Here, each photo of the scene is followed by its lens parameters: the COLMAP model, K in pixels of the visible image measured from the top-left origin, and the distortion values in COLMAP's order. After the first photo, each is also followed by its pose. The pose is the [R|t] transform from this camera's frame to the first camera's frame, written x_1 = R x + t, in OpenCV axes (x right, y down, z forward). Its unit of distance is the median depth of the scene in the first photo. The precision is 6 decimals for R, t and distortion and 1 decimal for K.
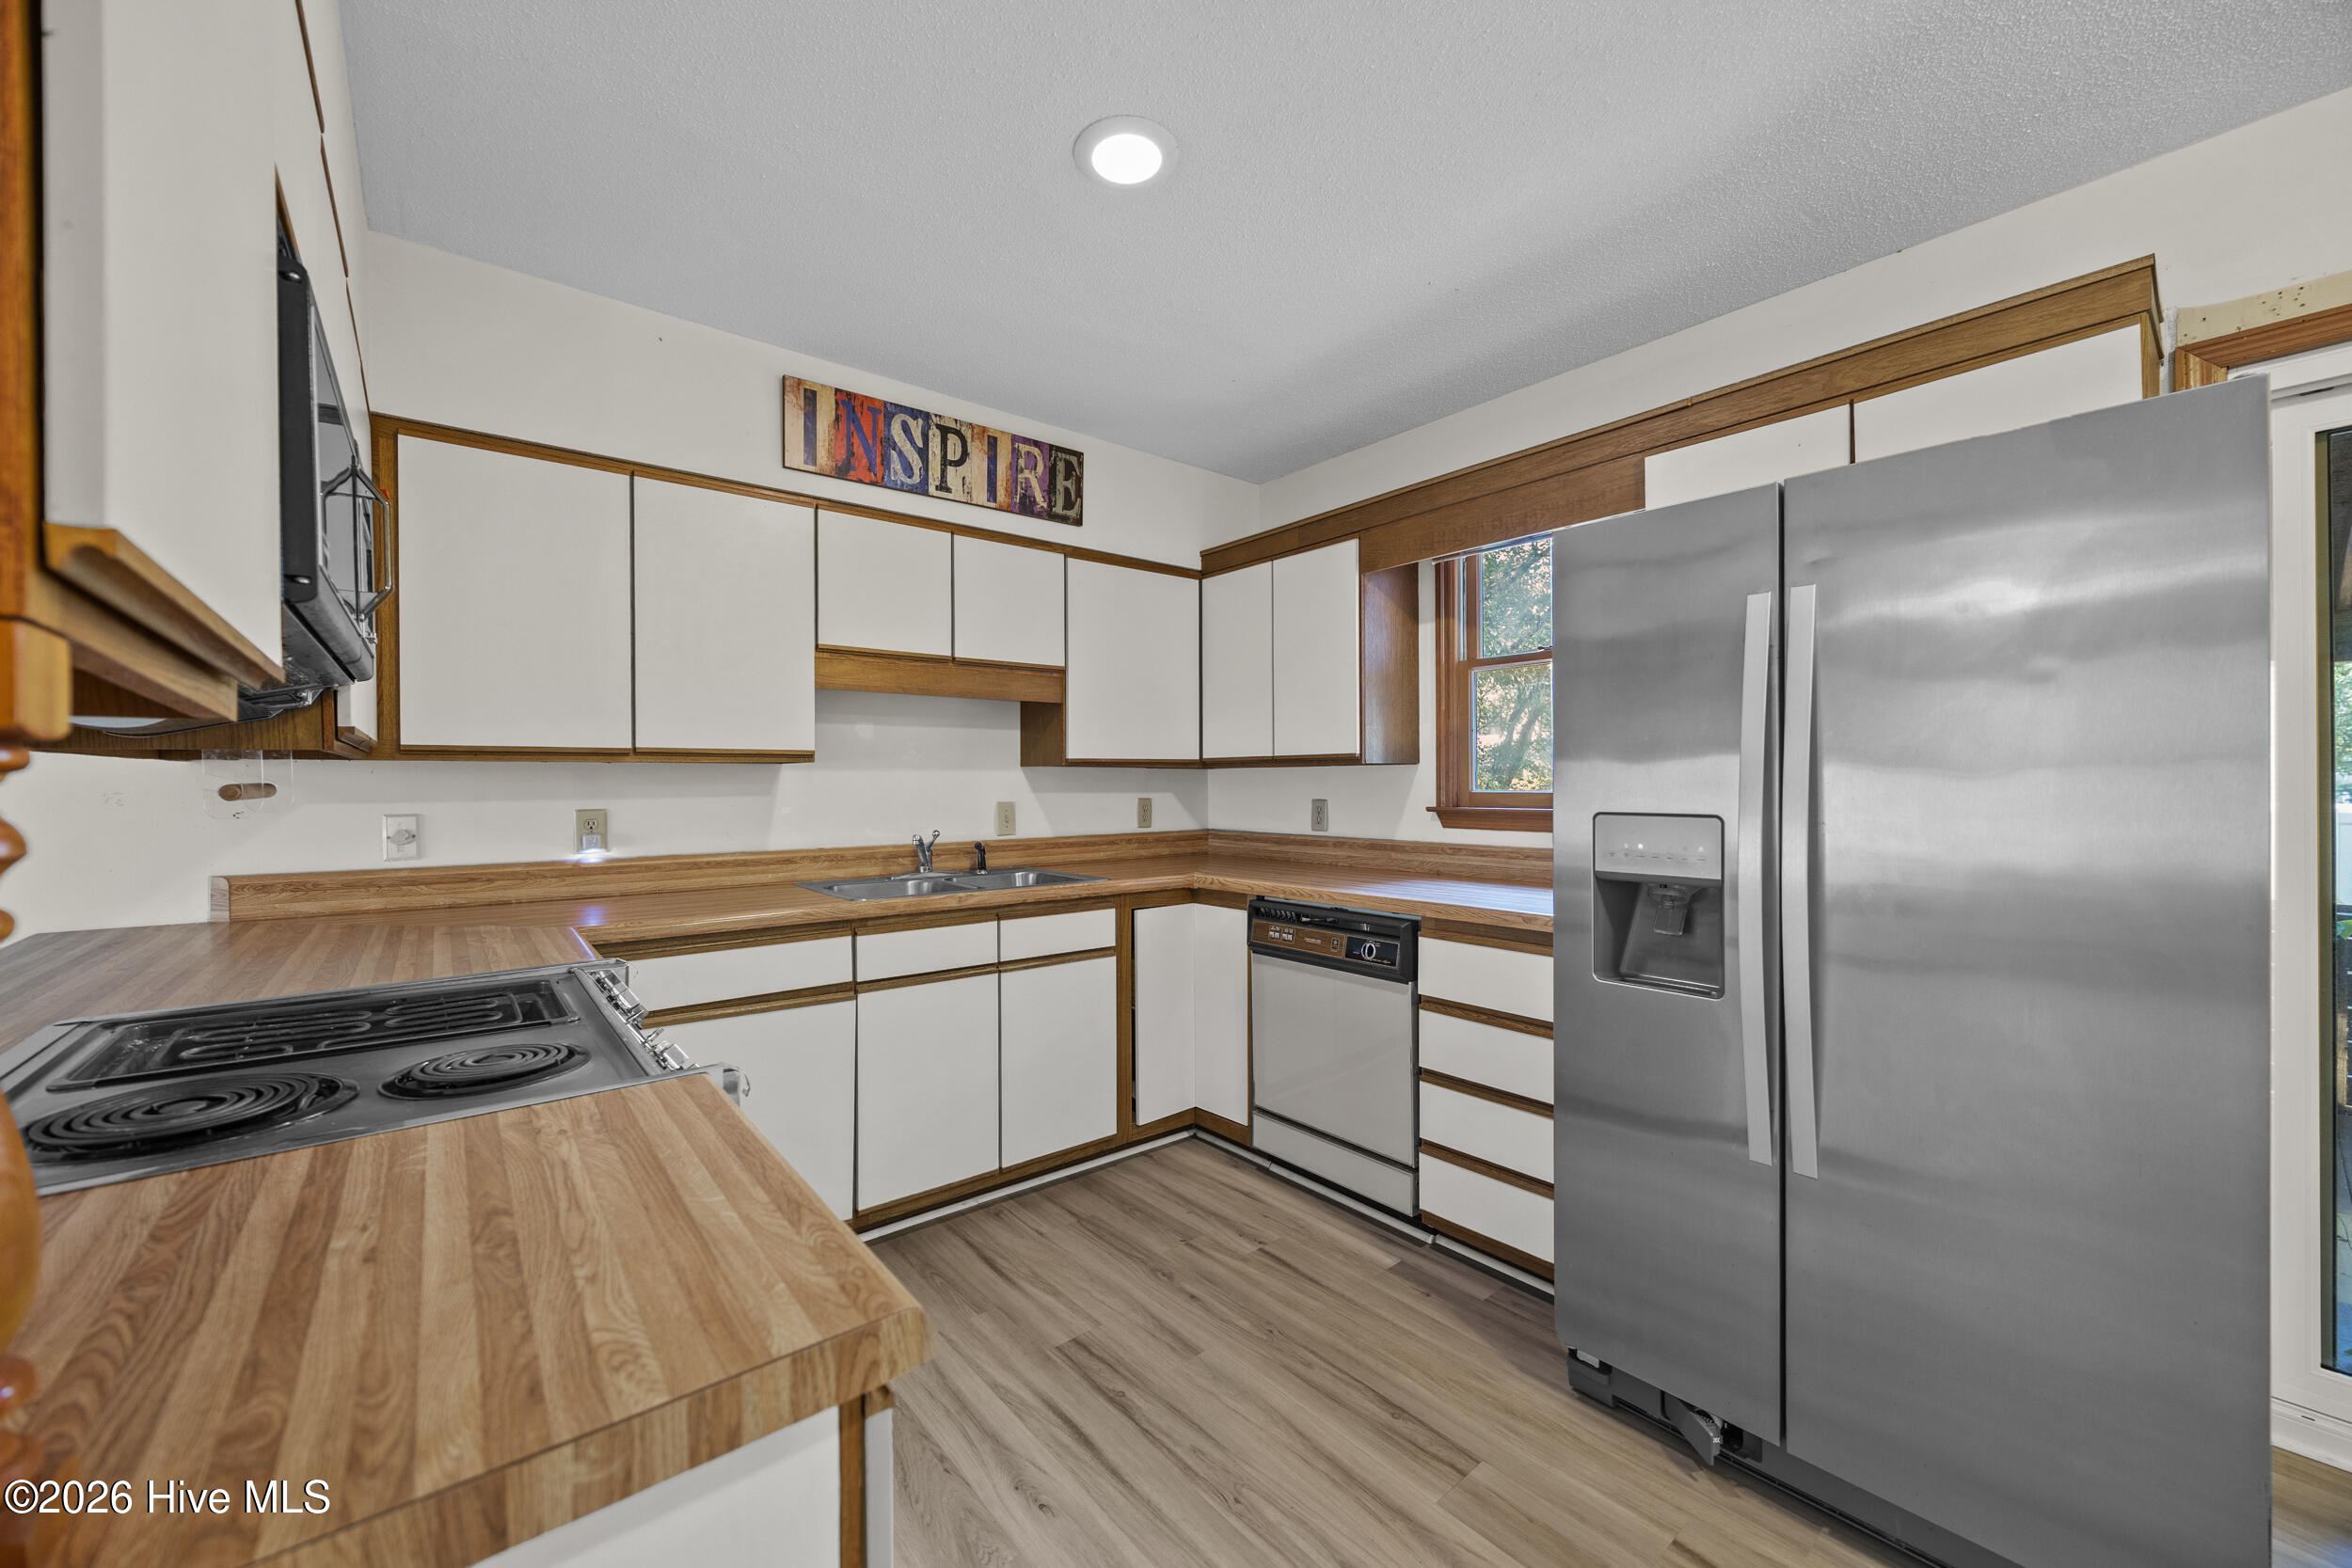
lens RADIAL K [[893.7, 0, 1166.1], [0, 893.7, 780.8], [0, 0, 1]] dist [-0.004636, 0.000376]
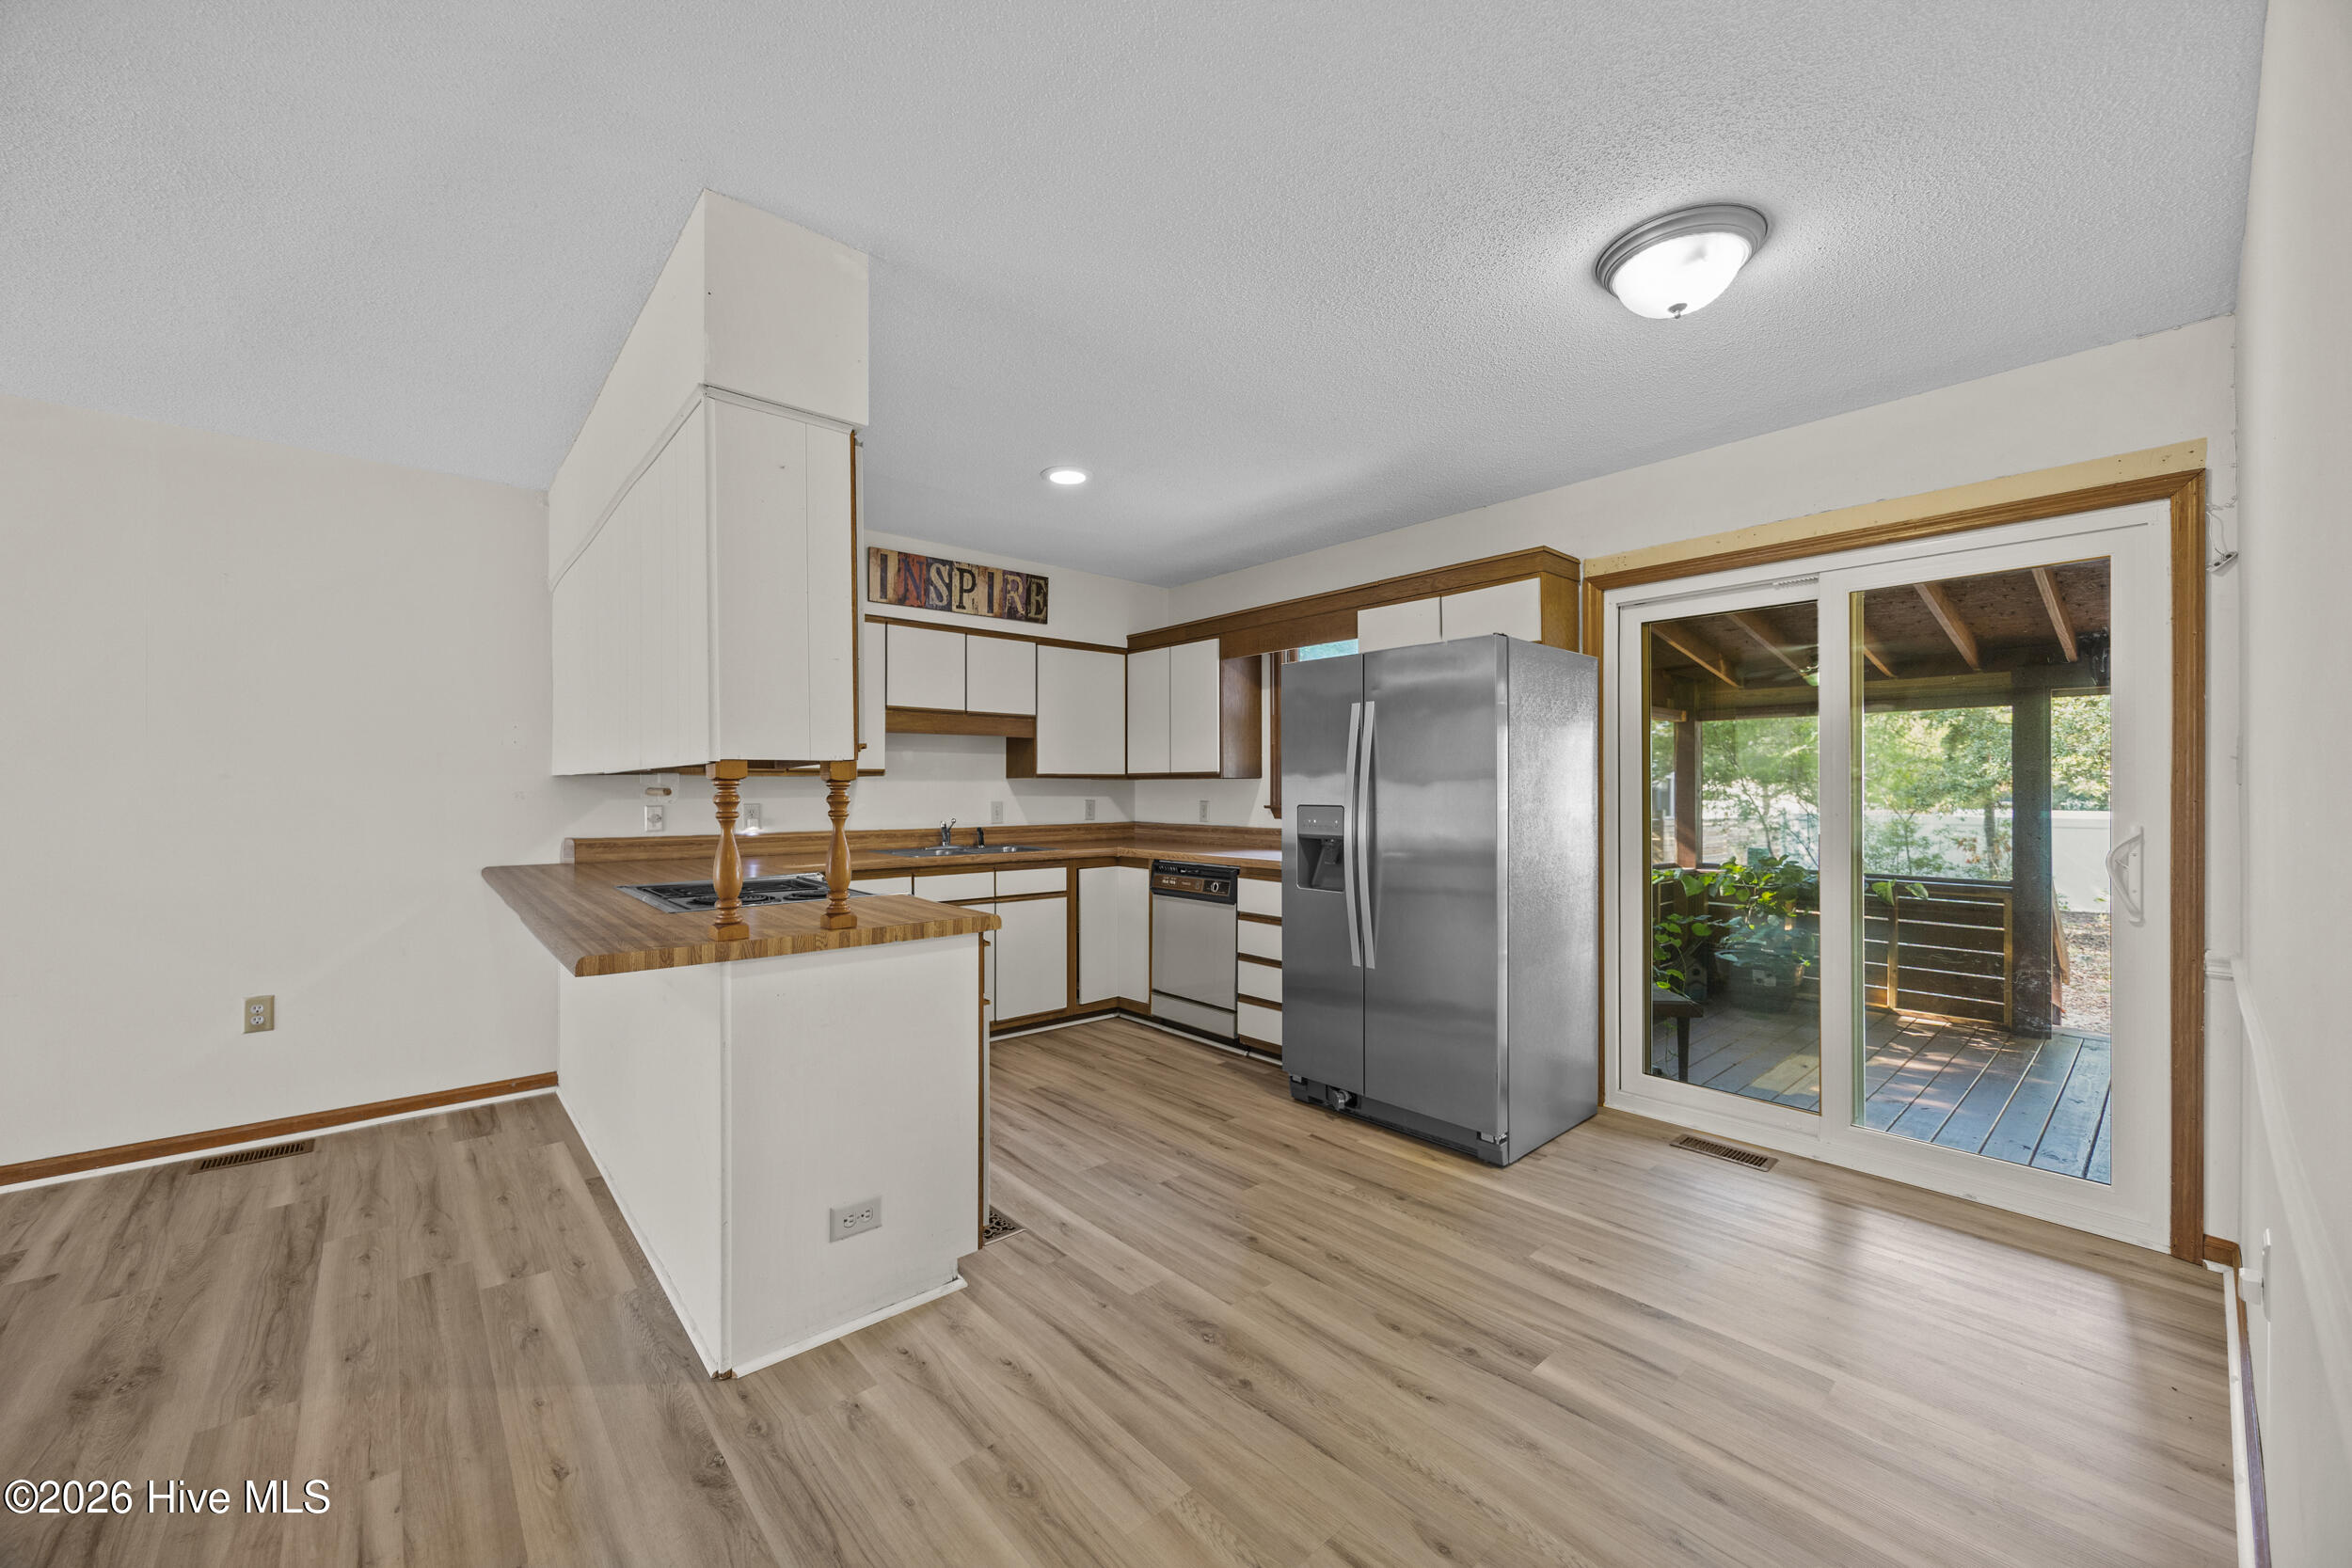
lens RADIAL K [[893.7, 0, 1162.6], [0, 893.7, 785.3], [0, 0, 1]] dist [-0.004636, 0.000376]
pose [[0.999558, 0.004770, 0.029343, 0.075551], [-0.004692, 0.999985, -0.002731, -0.001434], [-0.029355, 0.002592, 0.999566, -0.677494]]
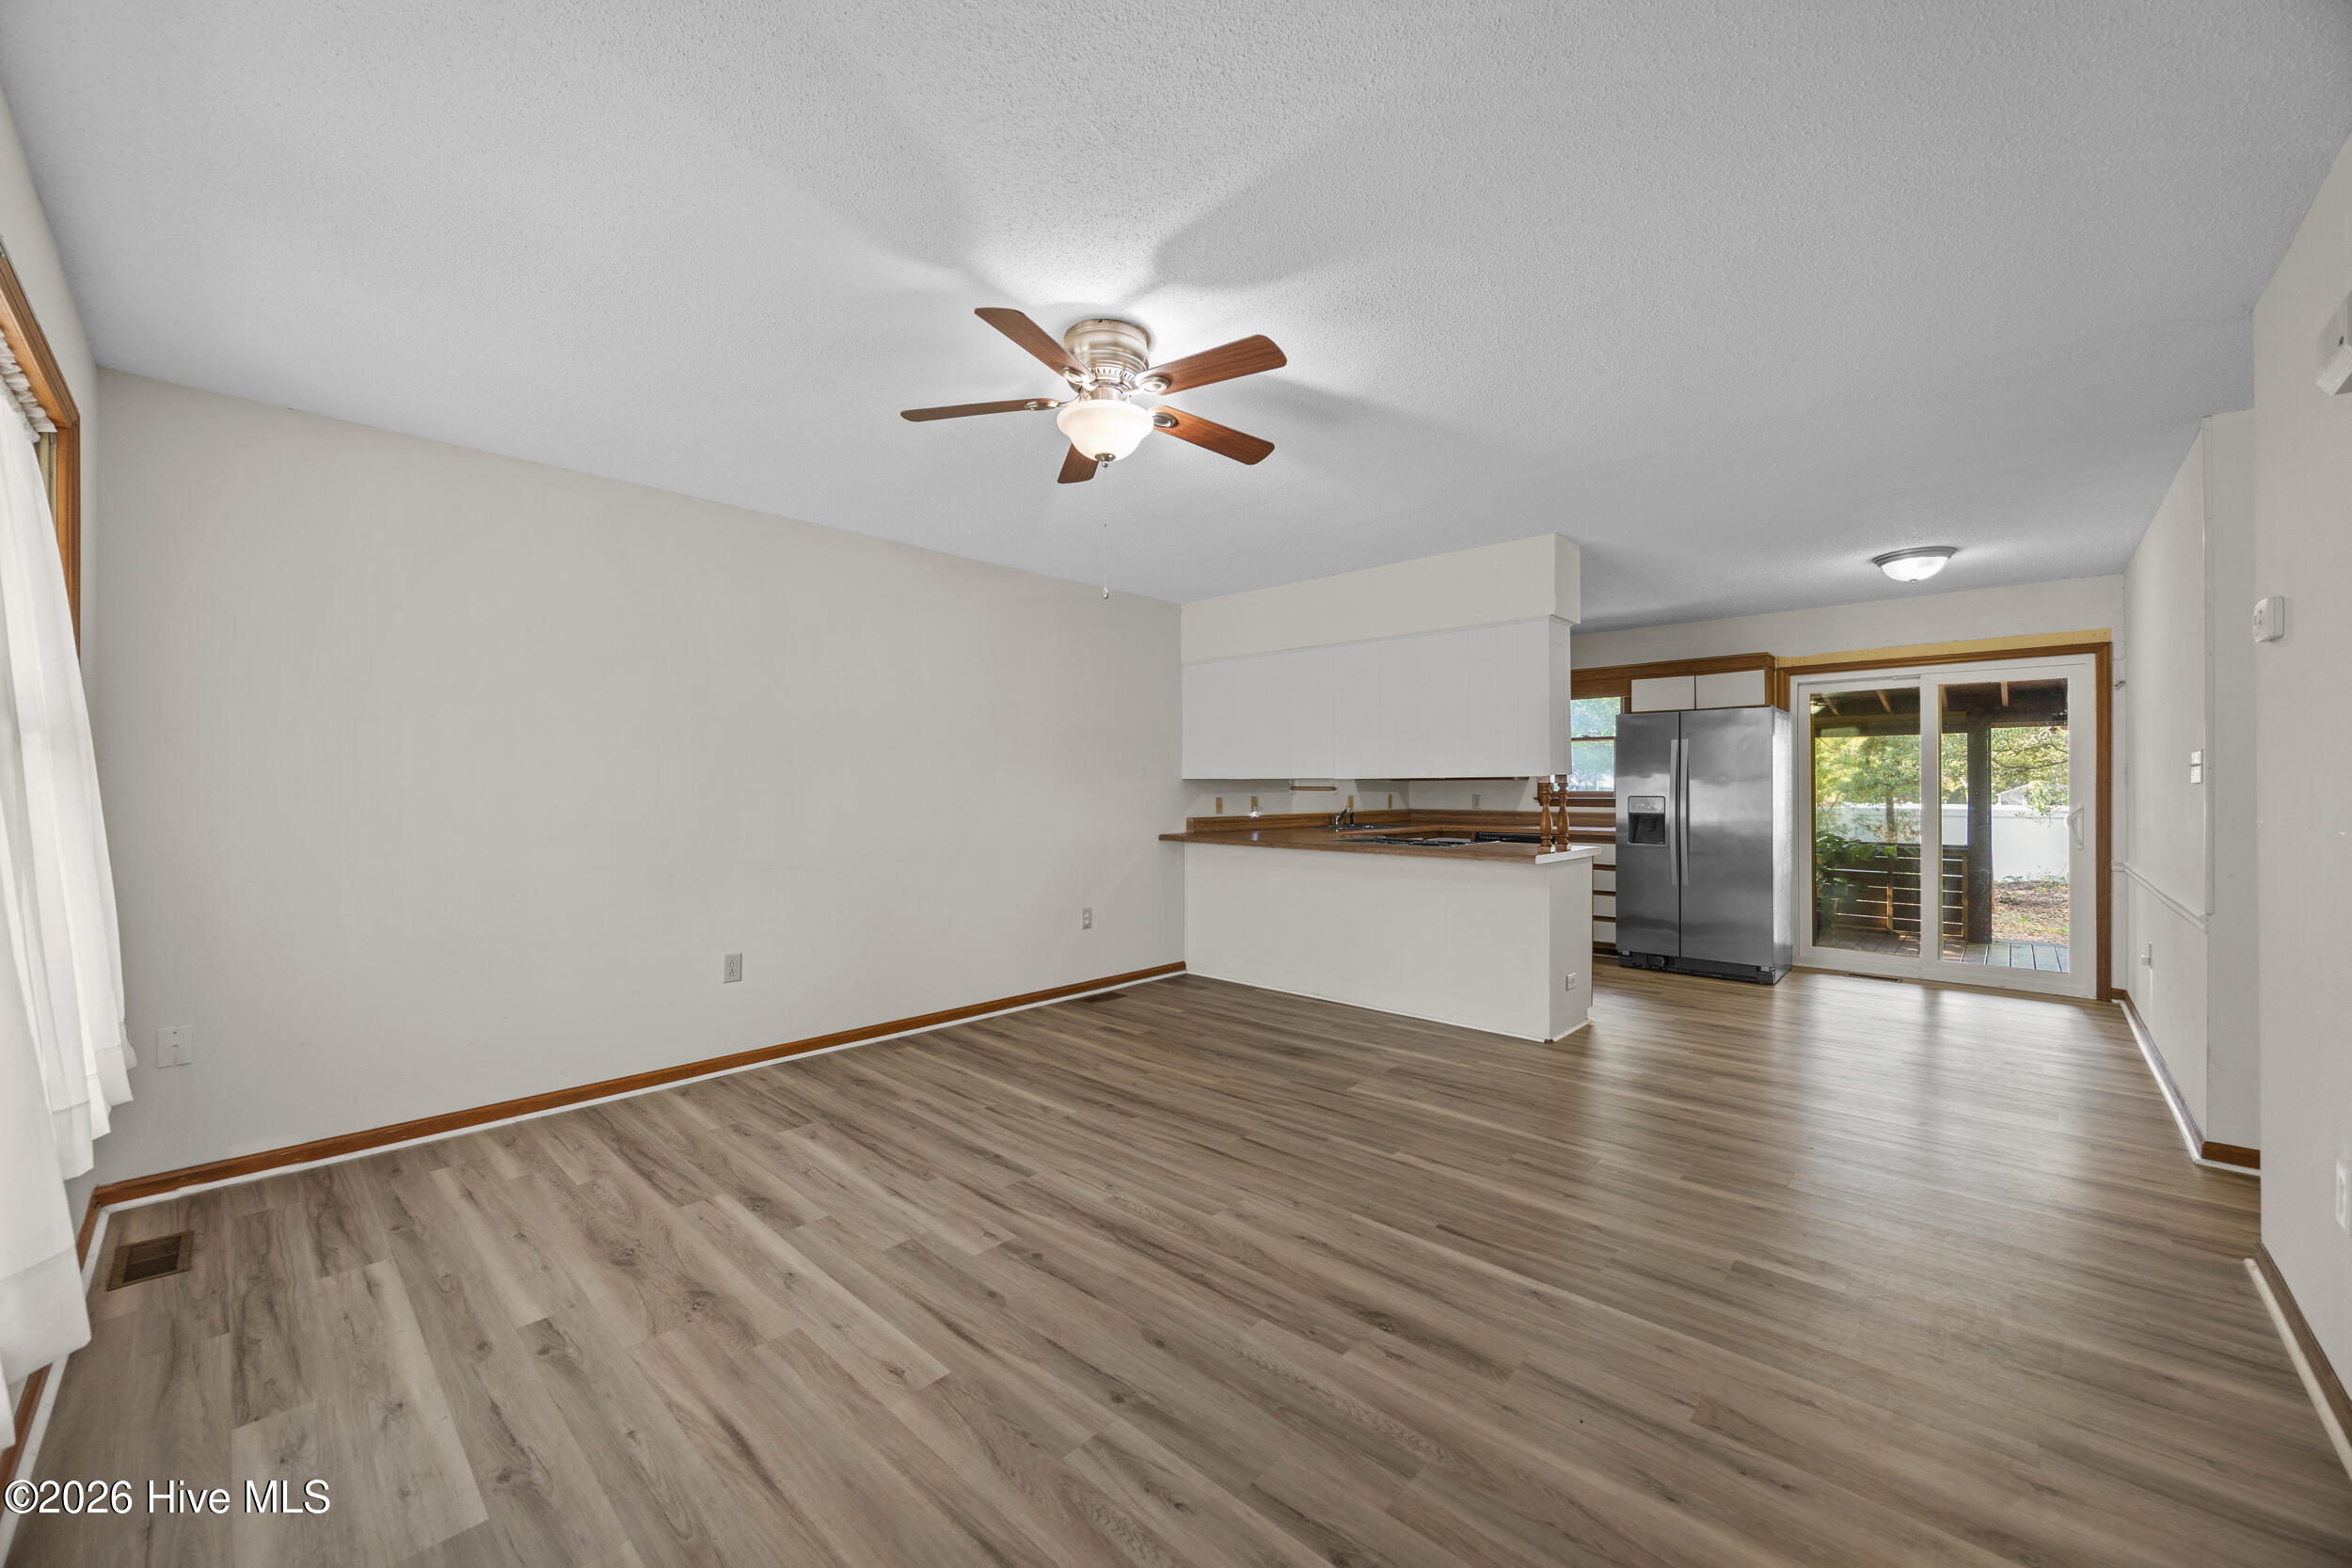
lens RADIAL K [[893.7, 0, 1166.0], [0, 893.7, 780.6], [0, 0, 1]] dist [-0.004636, 0.000376]
pose [[0.992376, 0.004915, 0.123149, -1.180753], [-0.004317, 0.999978, -0.005127, -0.000068], [-0.123171, 0.004556, 0.992375, -1.519810]]
